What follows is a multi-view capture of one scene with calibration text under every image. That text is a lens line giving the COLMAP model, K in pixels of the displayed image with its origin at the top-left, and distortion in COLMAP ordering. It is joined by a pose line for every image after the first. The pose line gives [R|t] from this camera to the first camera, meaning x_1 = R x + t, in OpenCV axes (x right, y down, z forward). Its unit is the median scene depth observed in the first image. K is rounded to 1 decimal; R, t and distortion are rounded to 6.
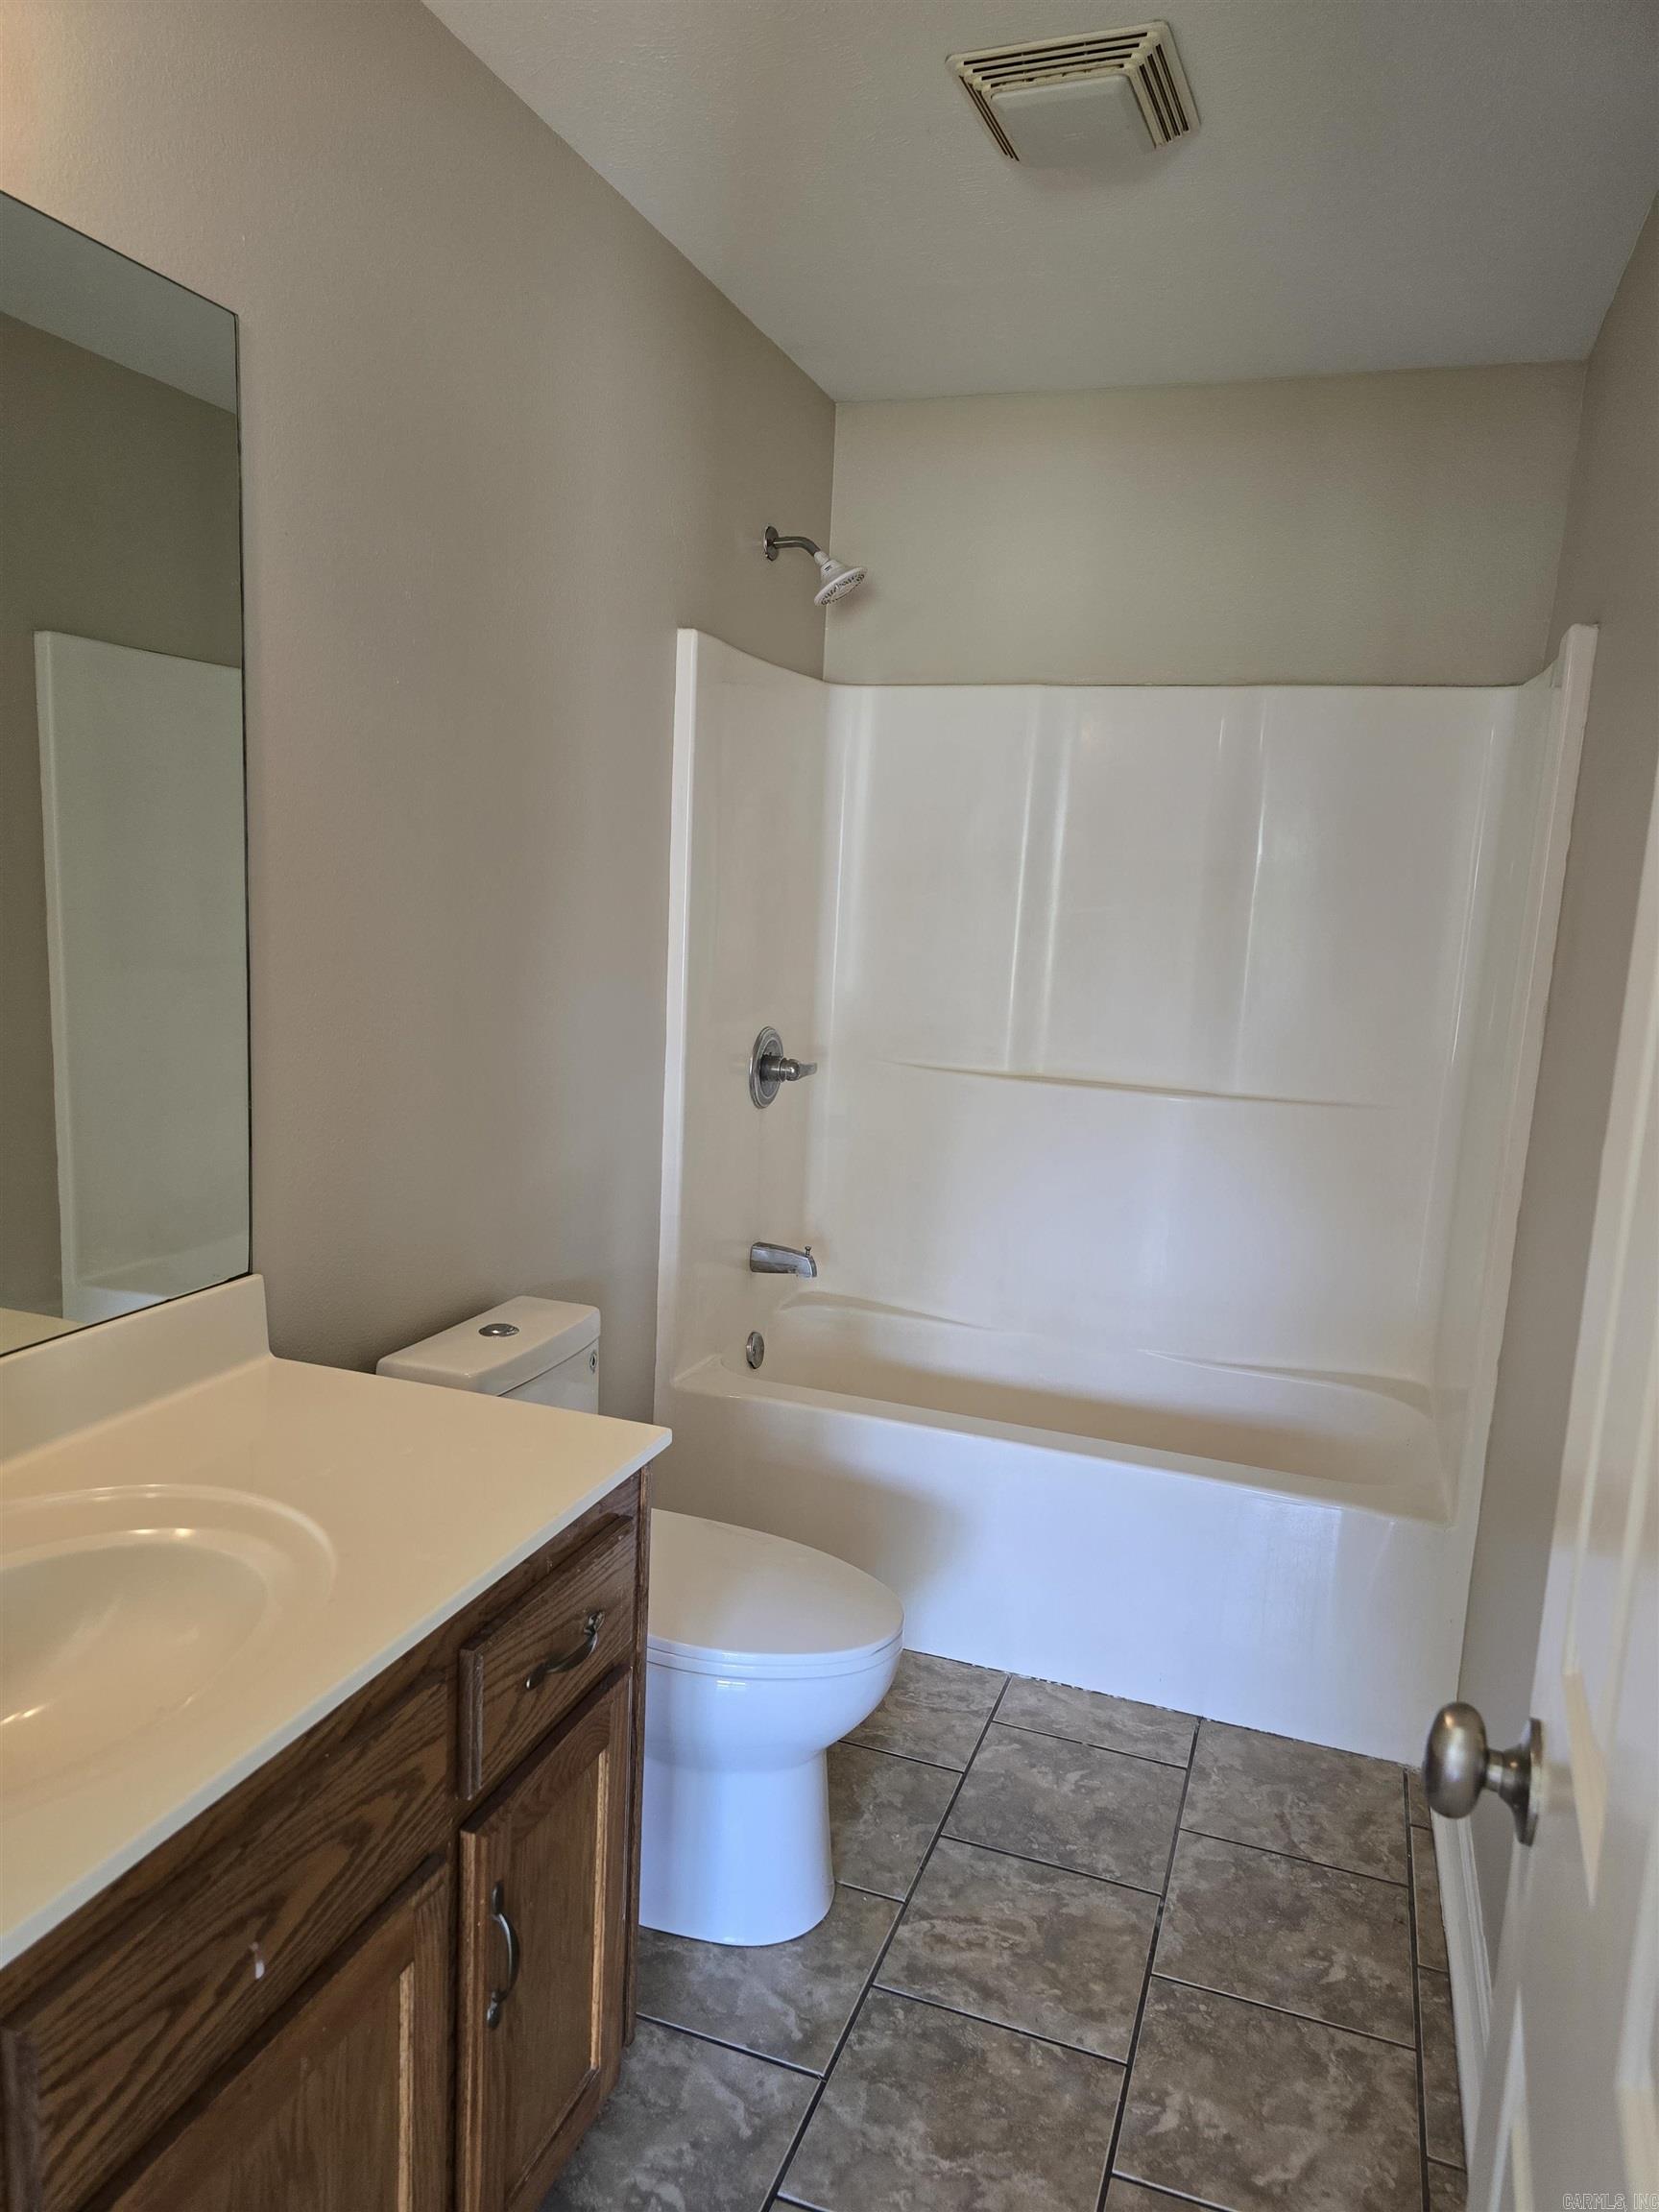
lens RADIAL K [[1471.1, 0, 816.7], [0, 1471.1, 1108.5], [0, 0, 1]] dist [0.047569, -0.036576]
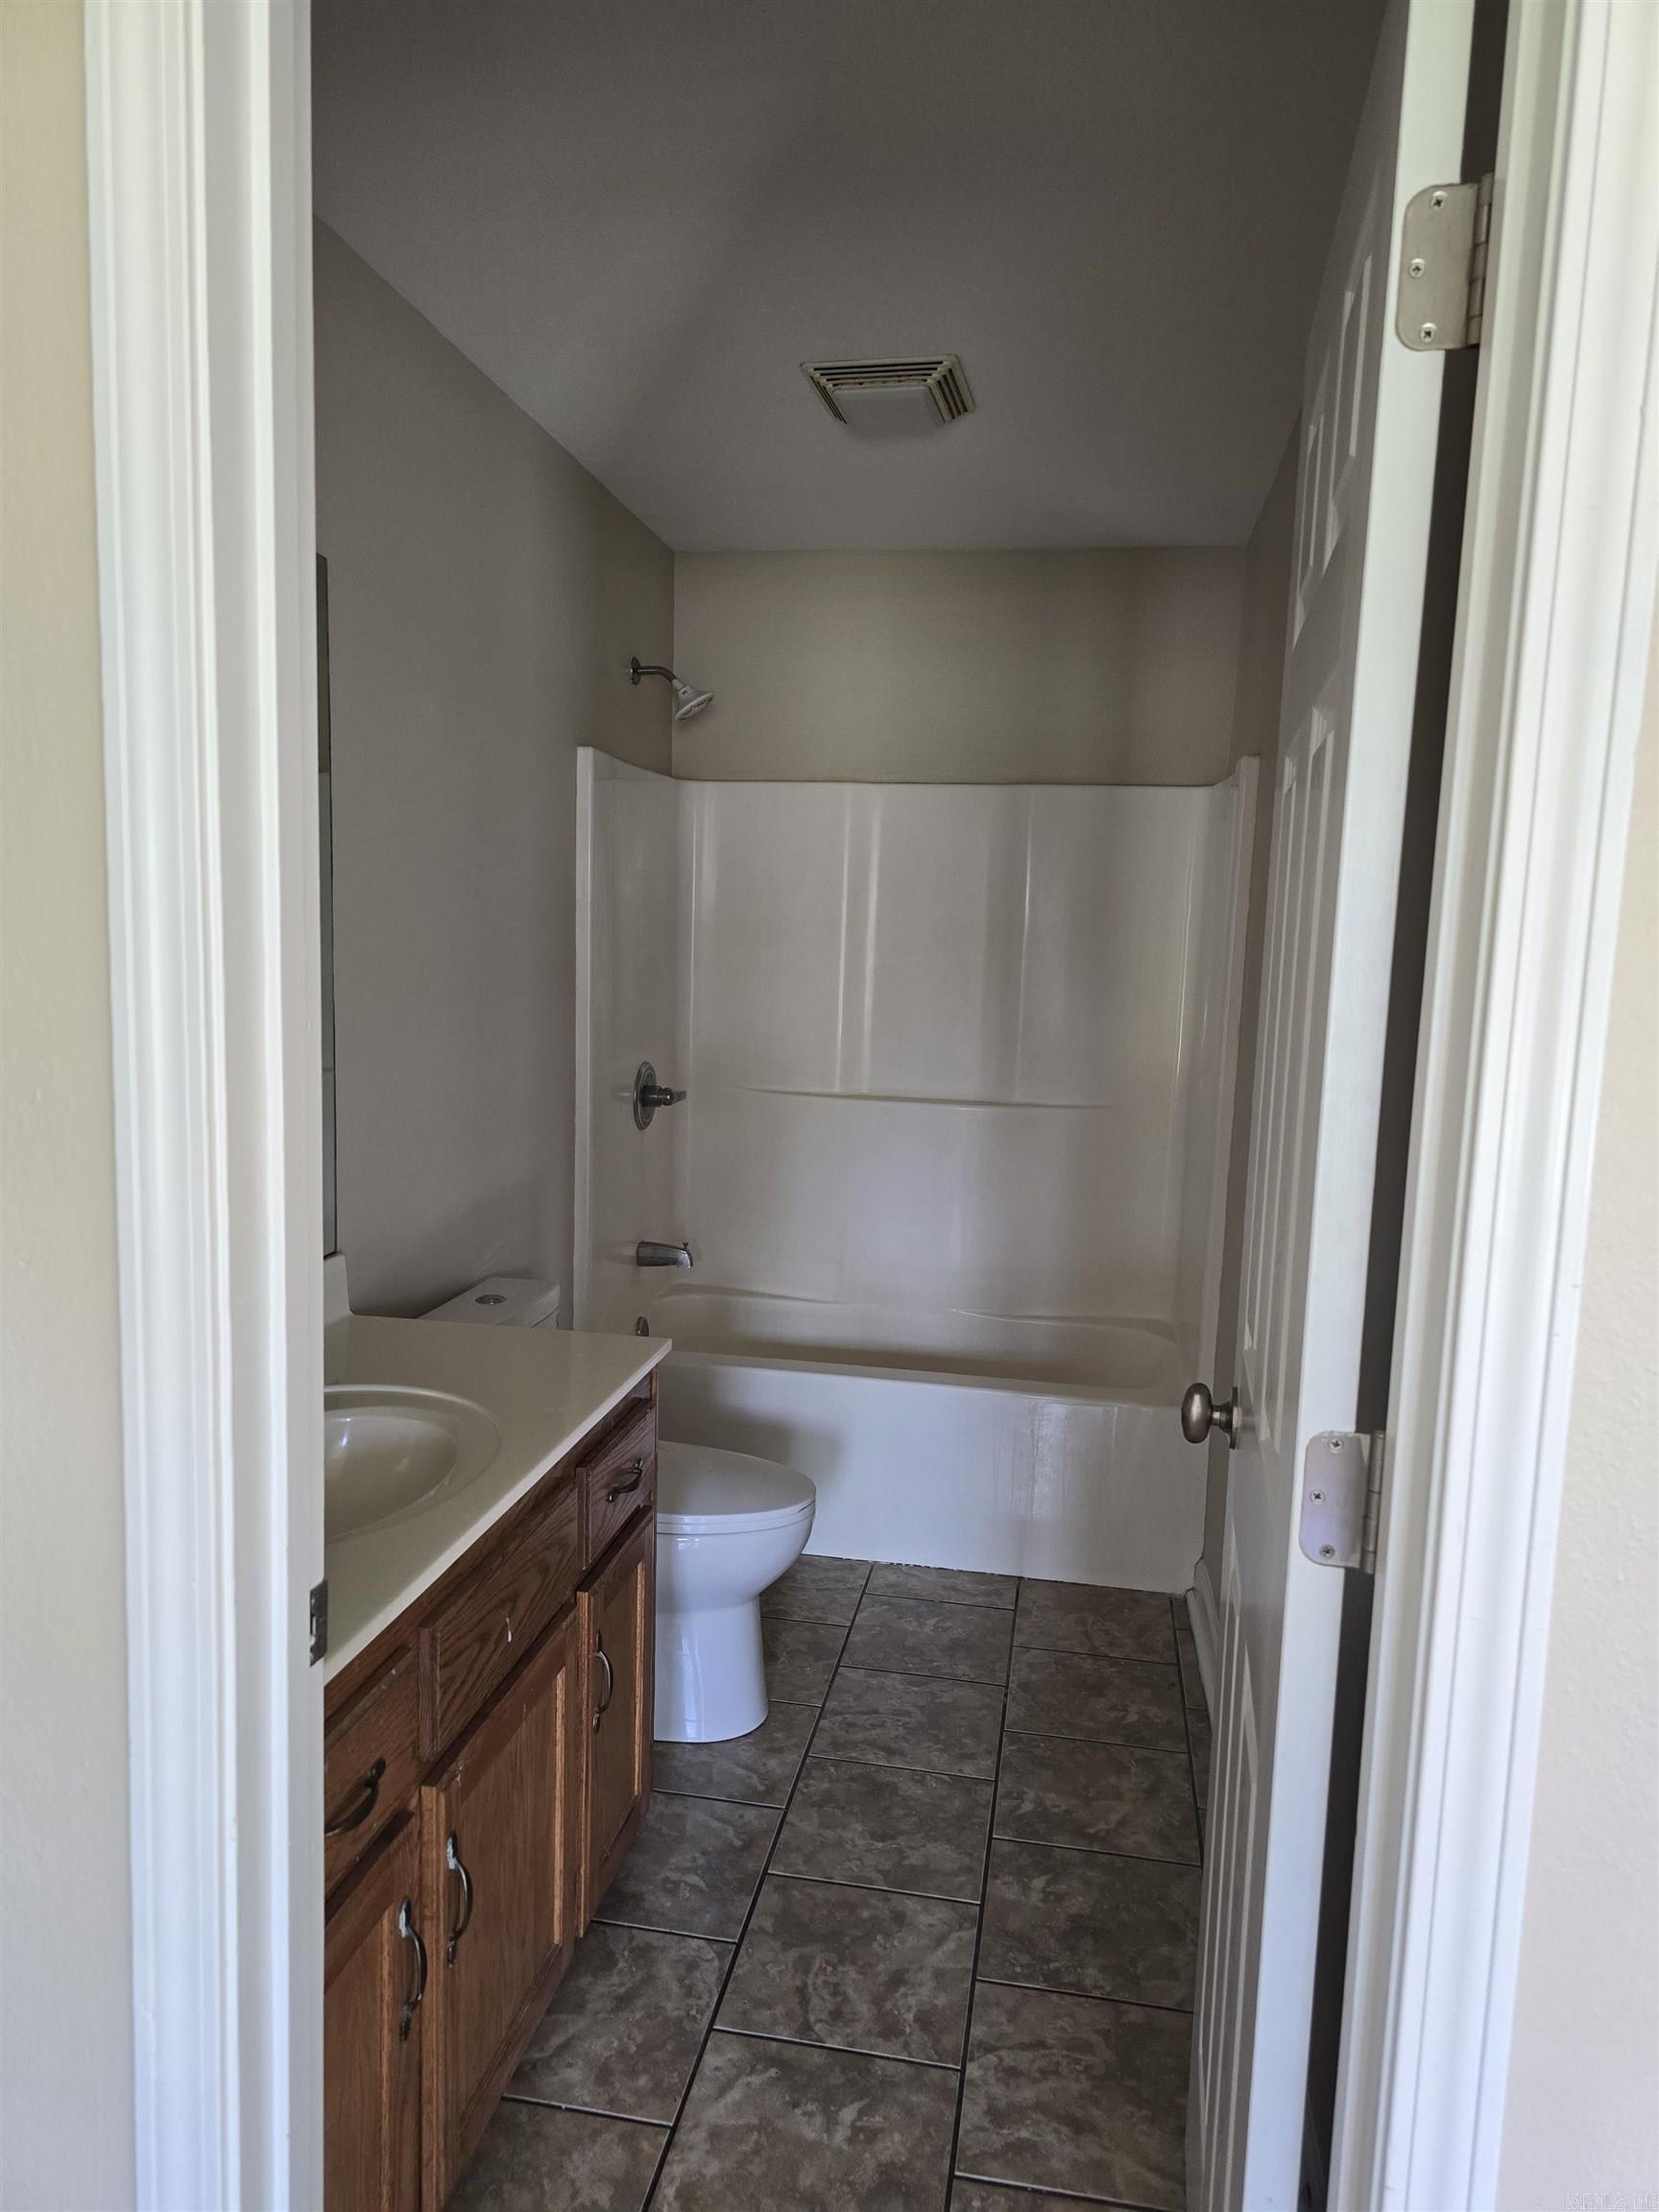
lens RADIAL K [[1471.1, 0, 793.8], [0, 1471.1, 1115.3], [0, 0, 1]] dist [0.047569, -0.036576]
pose [[0.988131, -0.040392, 0.148207, -0.154706], [0.043923, 0.998822, -0.020634, 0.030498], [-0.147198, 0.026899, 0.988741, -0.360414]]
